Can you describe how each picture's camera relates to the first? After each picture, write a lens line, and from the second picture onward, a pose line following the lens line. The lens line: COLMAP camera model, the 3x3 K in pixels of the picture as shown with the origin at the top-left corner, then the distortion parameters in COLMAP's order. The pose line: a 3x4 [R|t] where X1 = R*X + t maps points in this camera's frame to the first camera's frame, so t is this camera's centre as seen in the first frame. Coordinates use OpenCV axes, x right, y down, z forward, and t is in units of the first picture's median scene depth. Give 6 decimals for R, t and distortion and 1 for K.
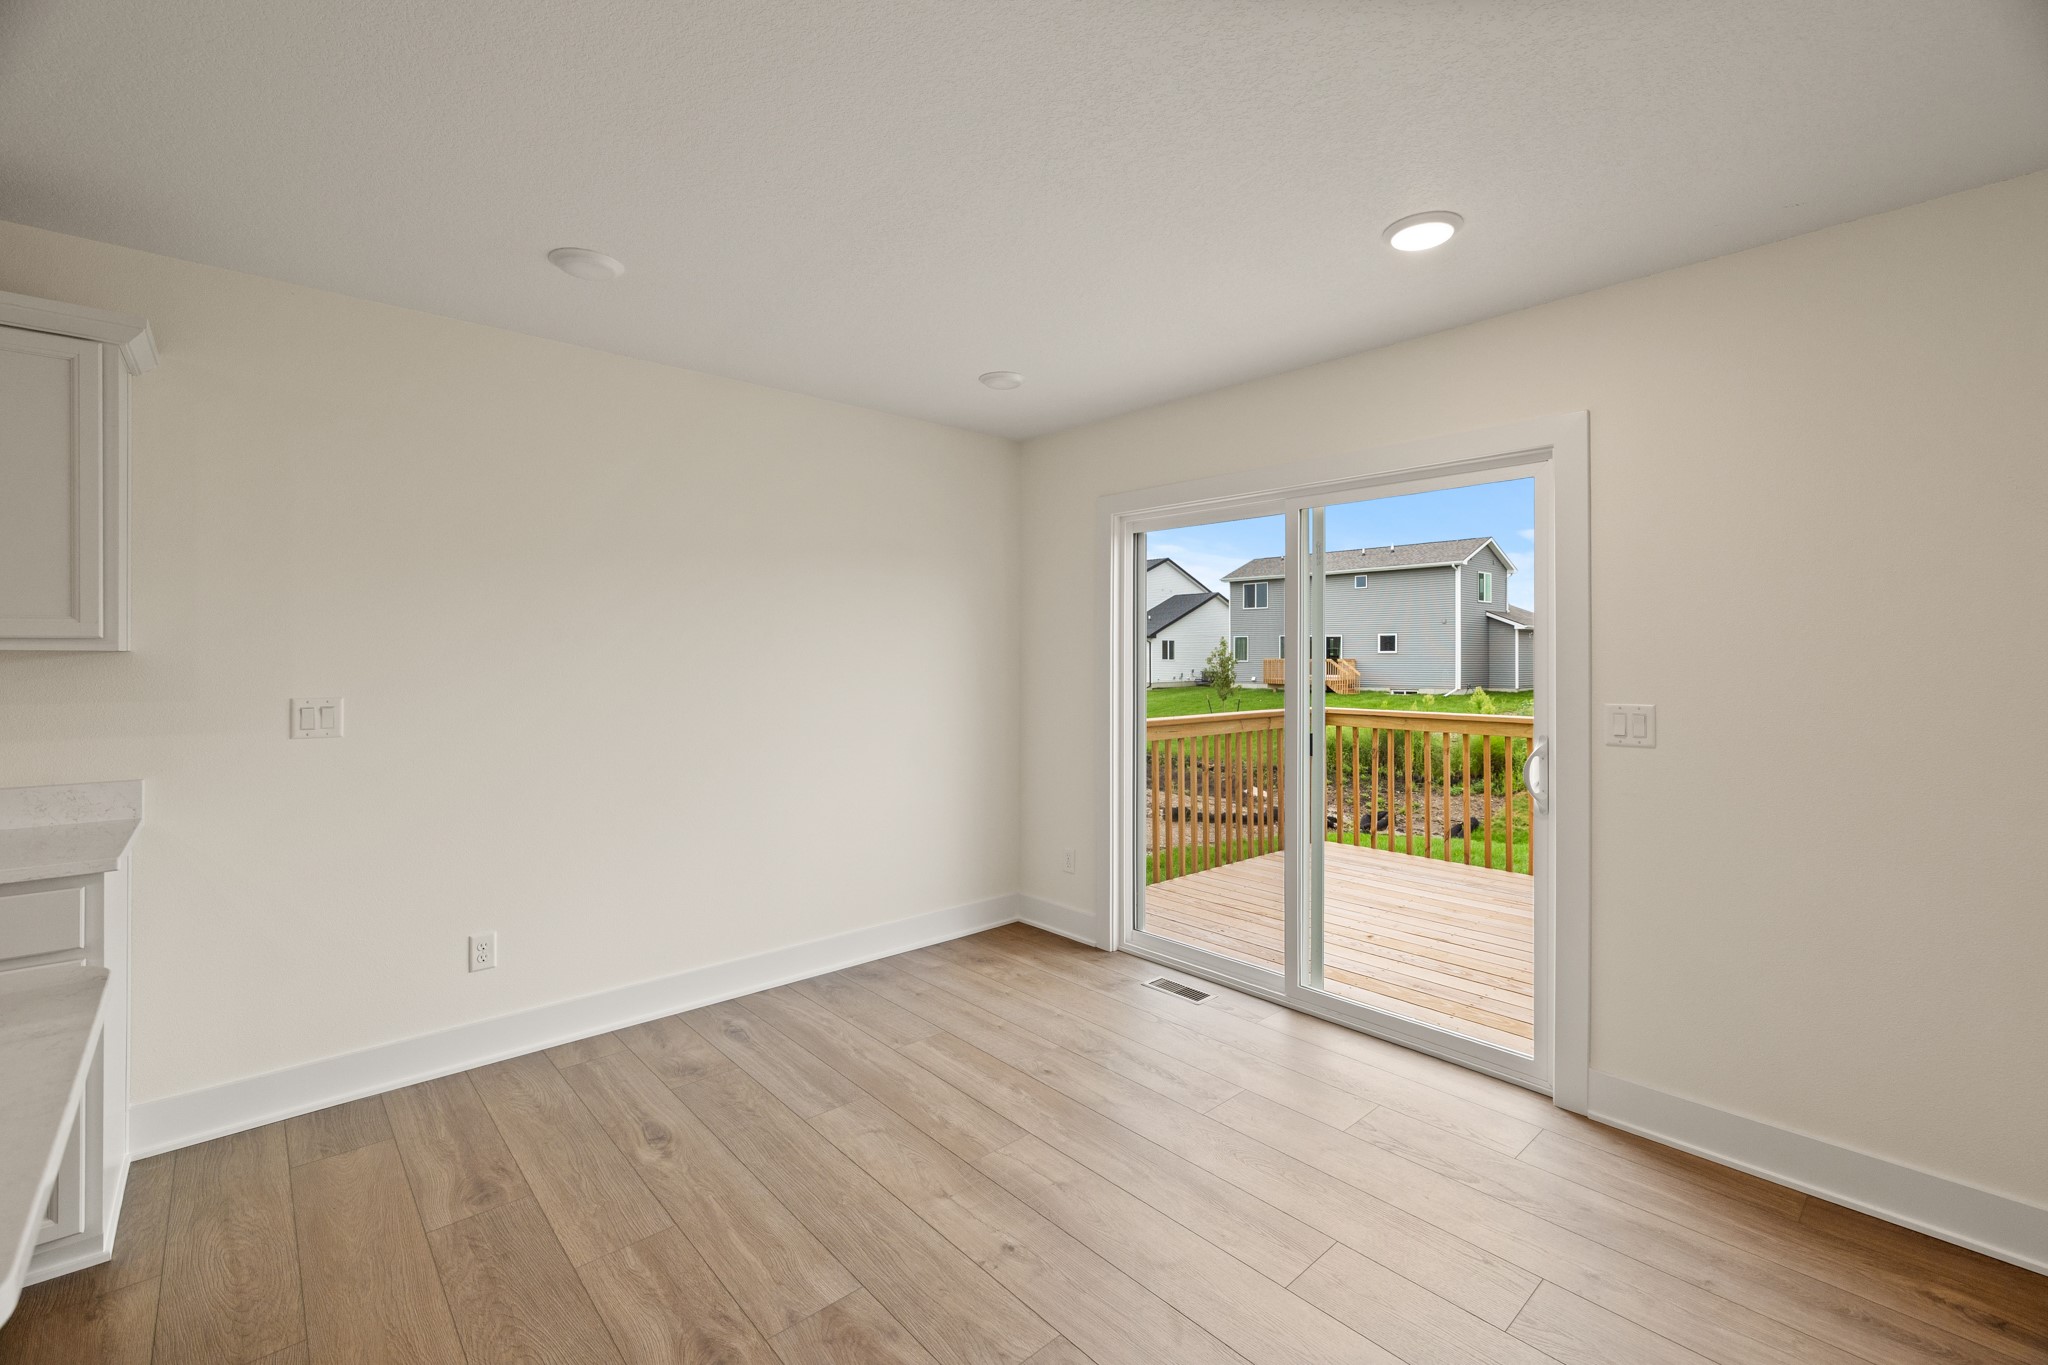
lens RADIAL K [[866.8, 0, 1023.9], [0, 866.8, 662.6], [0, 0, 1]] dist [0.000823, -0.000742]
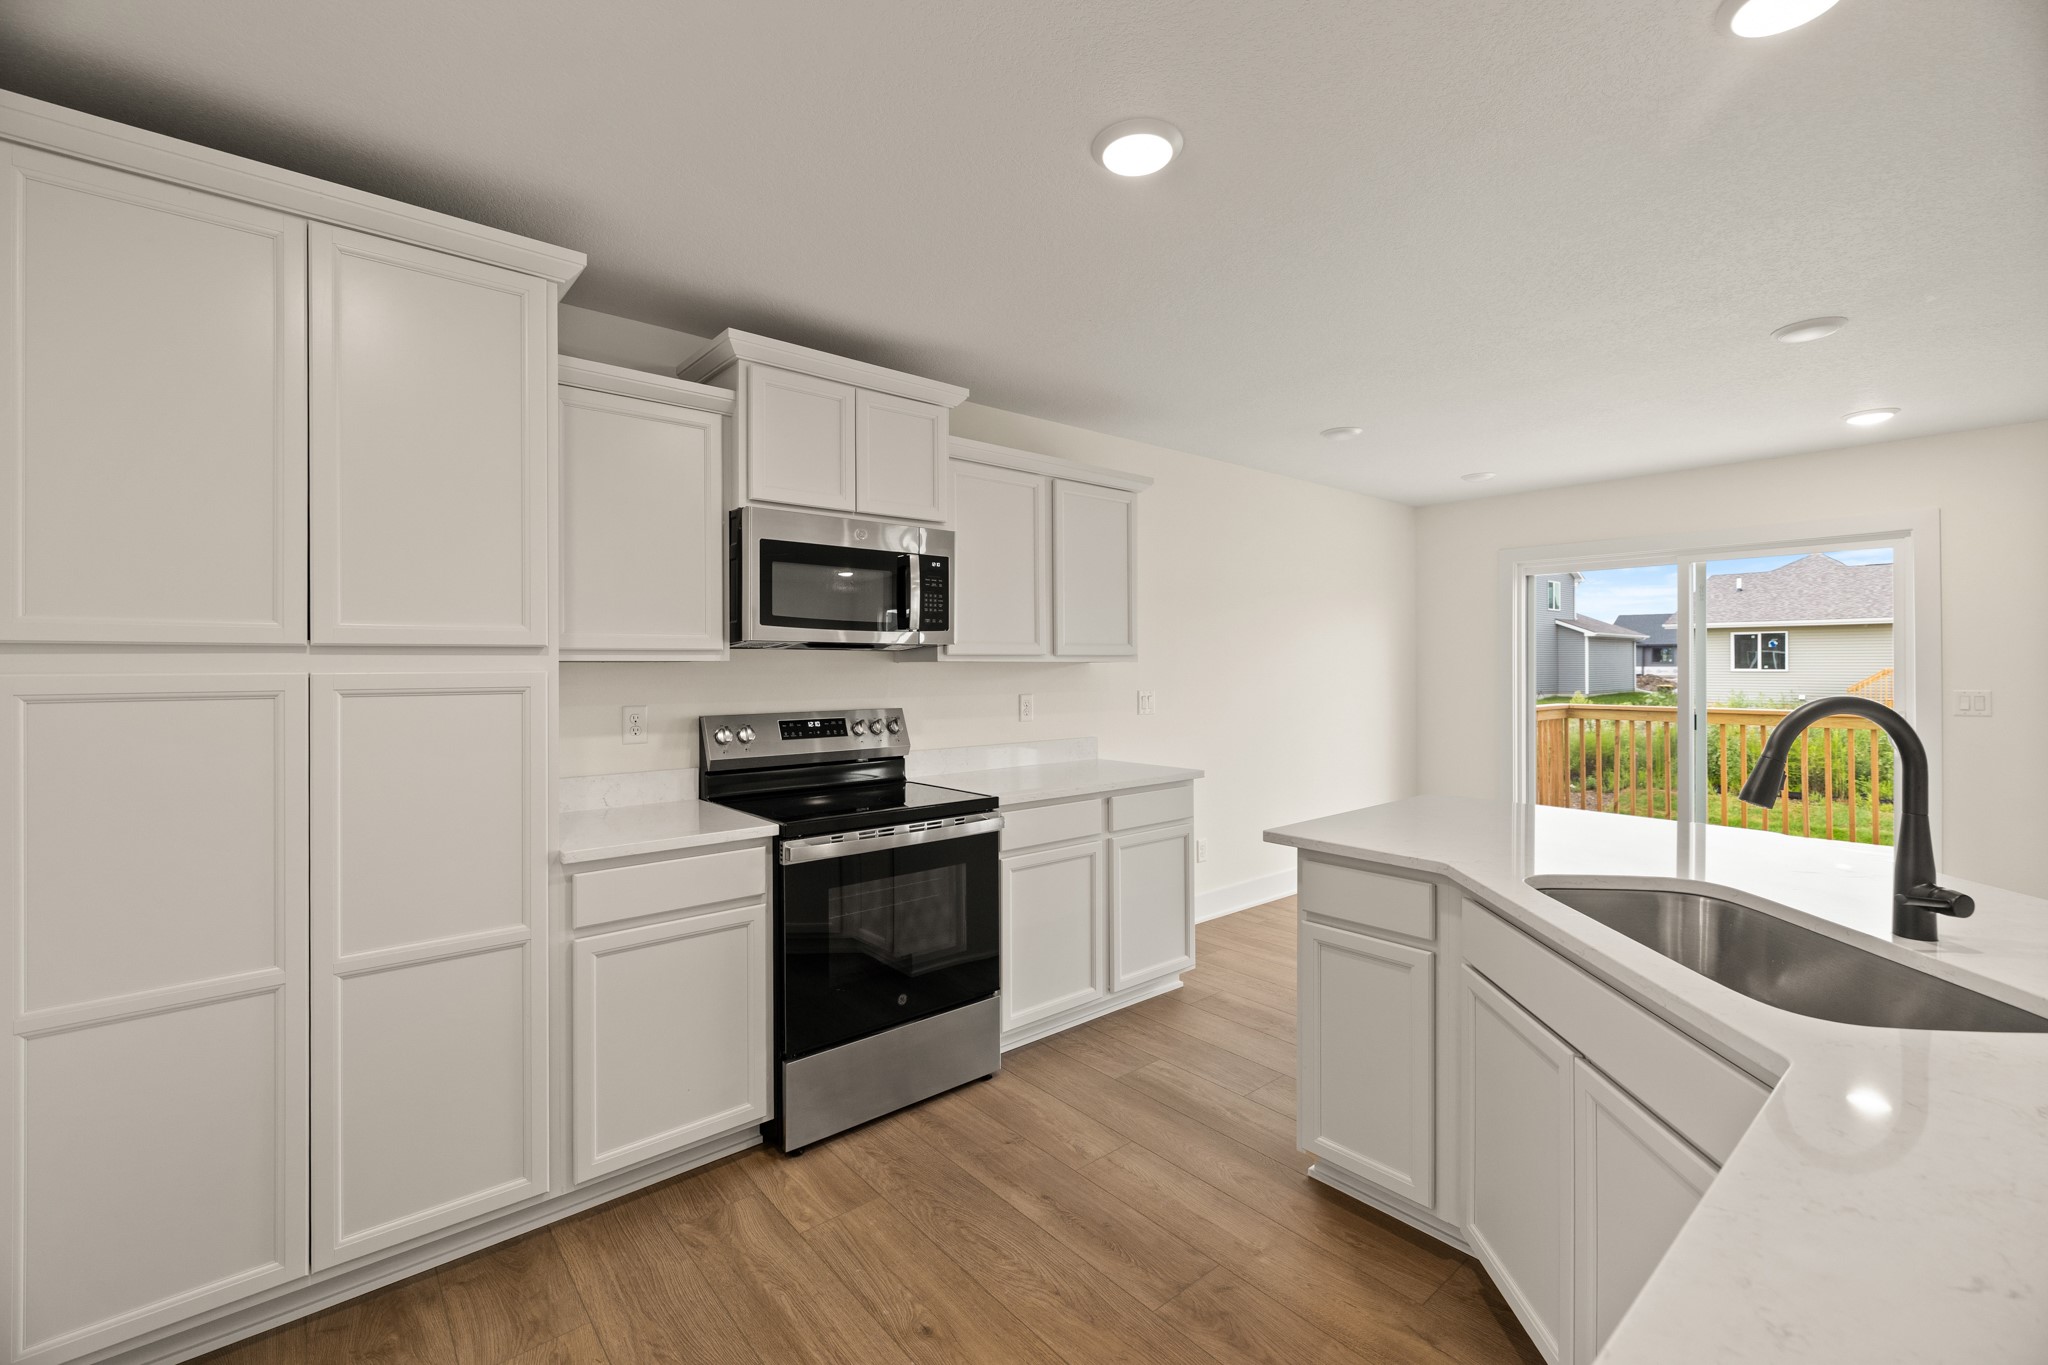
lens RADIAL K [[851.6, 0, 1018.8], [0, 851.6, 668.5], [0, 0, 1]] dist [0.002238, 0.000181]
pose [[0.999220, -0.006778, -0.038895, -0.642910], [0.006602, 0.999967, -0.004632, 0.002555], [0.038925, 0.004372, 0.999233, -0.417325]]
